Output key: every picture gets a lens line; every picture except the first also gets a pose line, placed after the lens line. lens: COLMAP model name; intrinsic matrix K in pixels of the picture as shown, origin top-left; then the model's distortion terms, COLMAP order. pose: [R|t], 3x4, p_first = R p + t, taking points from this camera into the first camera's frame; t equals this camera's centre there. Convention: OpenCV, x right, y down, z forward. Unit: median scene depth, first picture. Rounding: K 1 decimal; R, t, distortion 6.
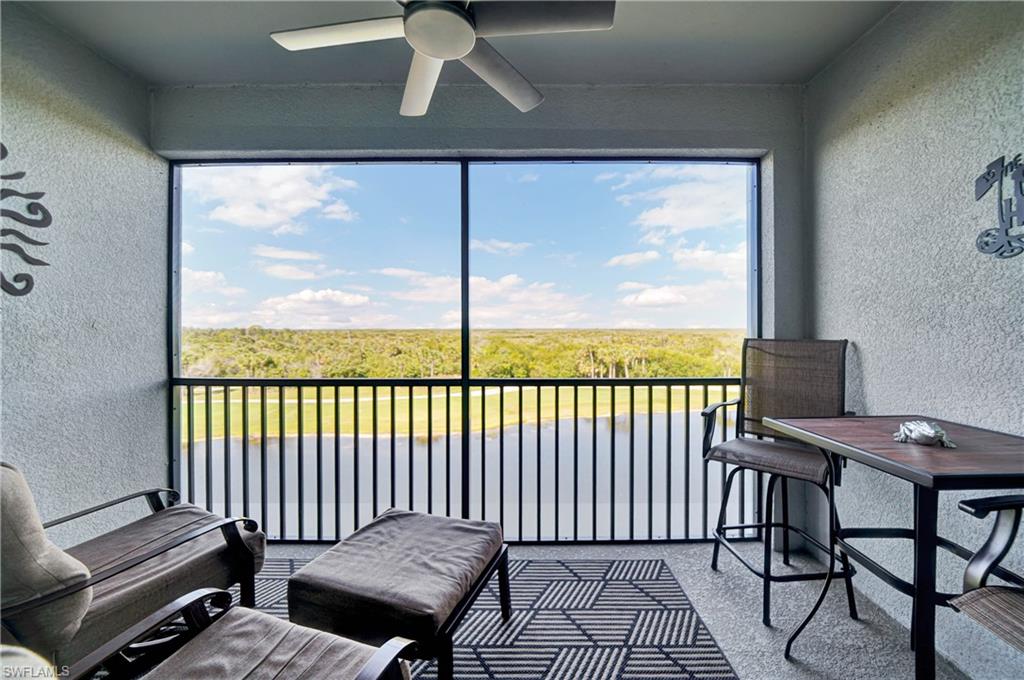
lens RADIAL K [[400.9, 0, 513.5], [0, 400.9, 329.0], [0, 0, 1]] dist [-0.000277, -0.000040]
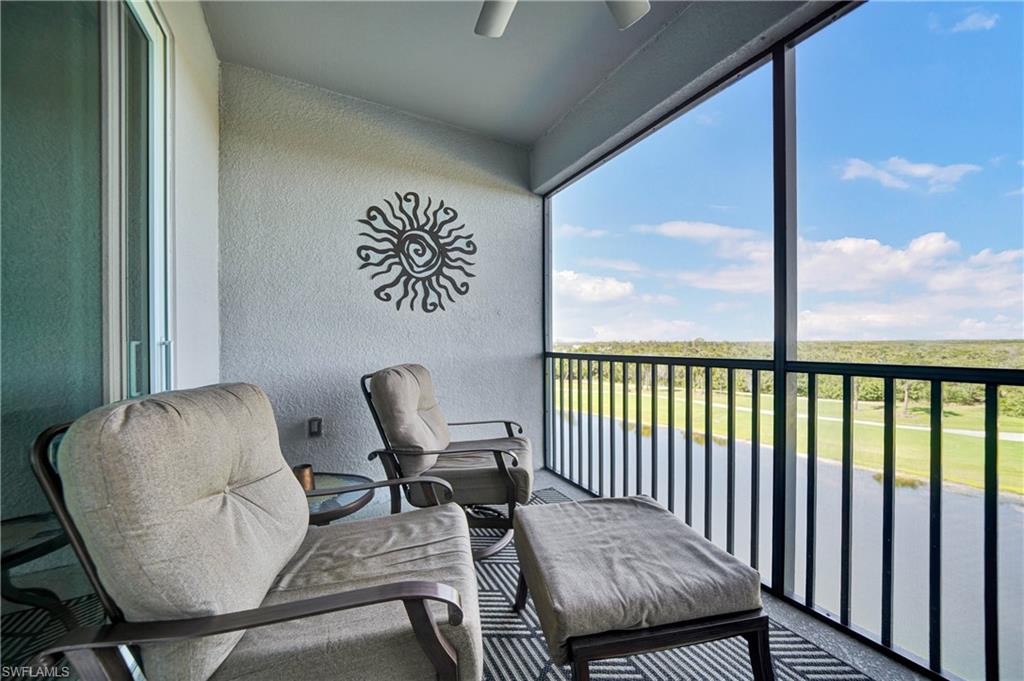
lens RADIAL K [[361.6, 0, 514.9], [0, 361.6, 343.2], [0, 0, 1]] dist [-0.018596, -0.000018]
pose [[0.498892, 0.000777, -0.866664, 0.237582], [0.002762, 0.999993, 0.002486, 0.116980], [0.866660, -0.003634, 0.498887, 0.372984]]
